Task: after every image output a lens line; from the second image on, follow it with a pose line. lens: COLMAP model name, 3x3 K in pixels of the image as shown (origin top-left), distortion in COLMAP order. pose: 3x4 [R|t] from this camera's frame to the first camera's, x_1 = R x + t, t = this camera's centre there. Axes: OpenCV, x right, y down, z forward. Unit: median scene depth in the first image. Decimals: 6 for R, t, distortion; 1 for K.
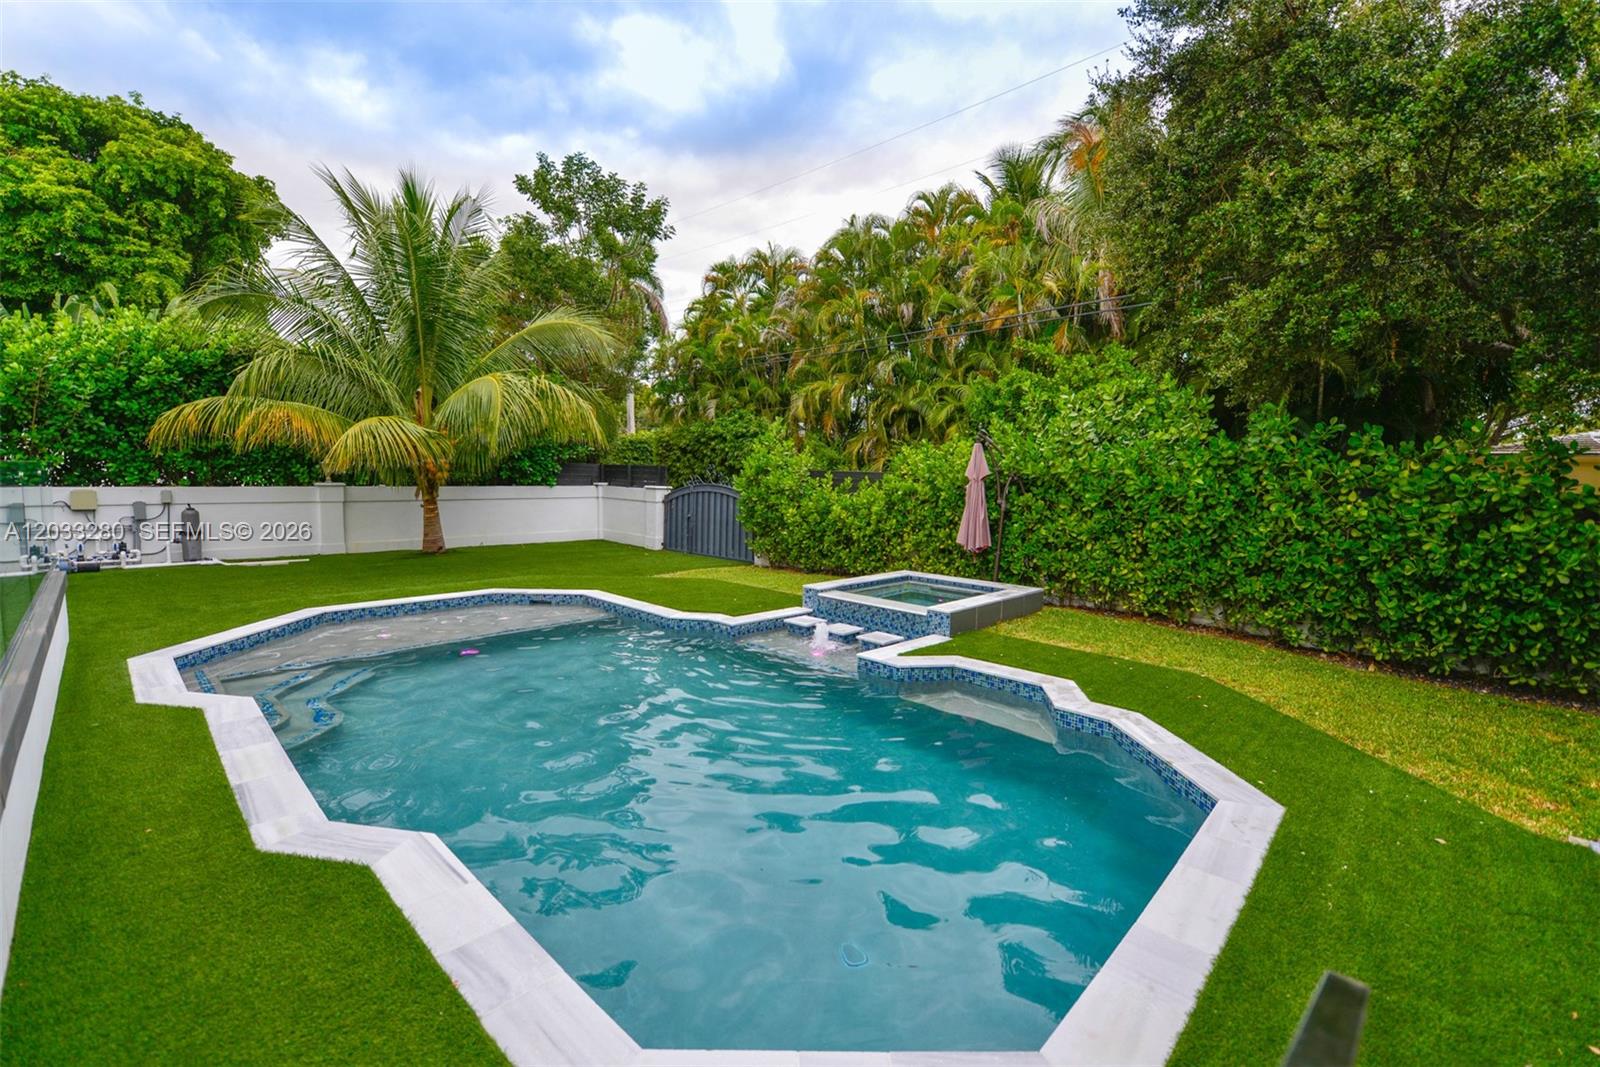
lens RADIAL K [[682.0, 0, 811.0], [0, 682.0, 534.1], [0, 0, 1]] dist [-0.010433, -0.001124]
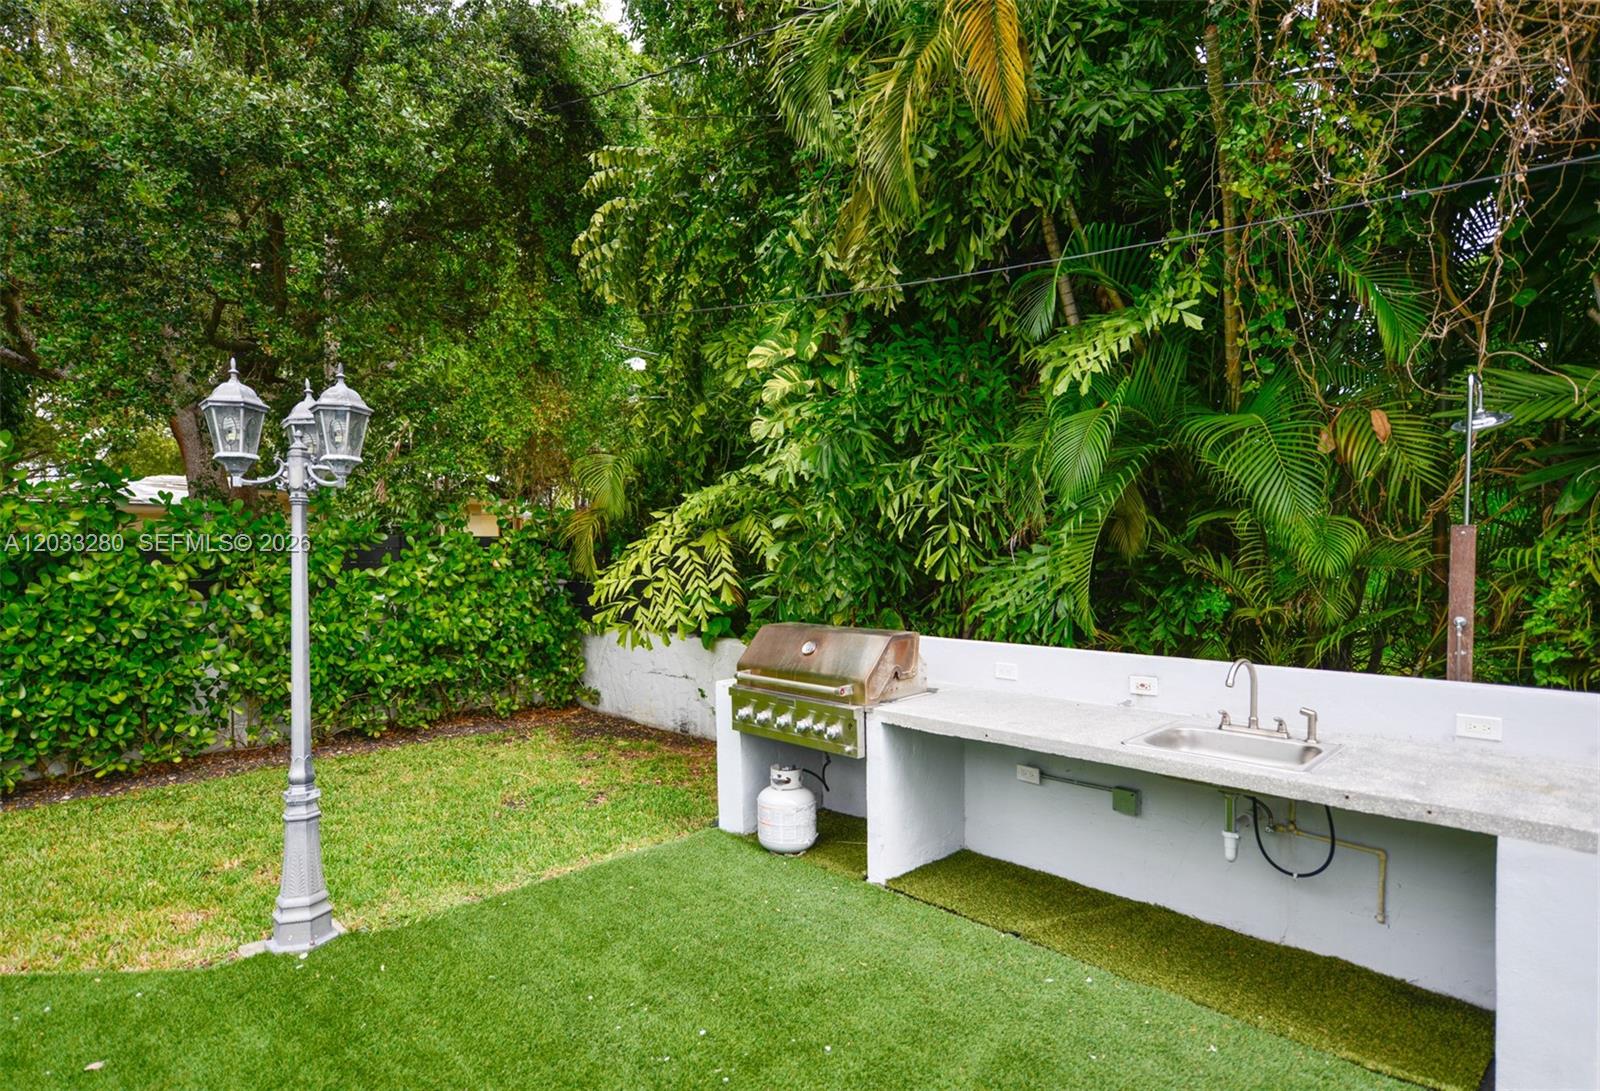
lens RADIAL K [[829.8, 0, 802.4], [0, 829.8, 576.7], [0, 0, 1]] dist [0.011452, 0.000010]
pose [[0.017215, -0.060743, 0.998005, 0.066222], [0.099136, 0.993338, 0.058749, 0.010618], [-0.994925, 0.097927, 0.023122, 0.093113]]
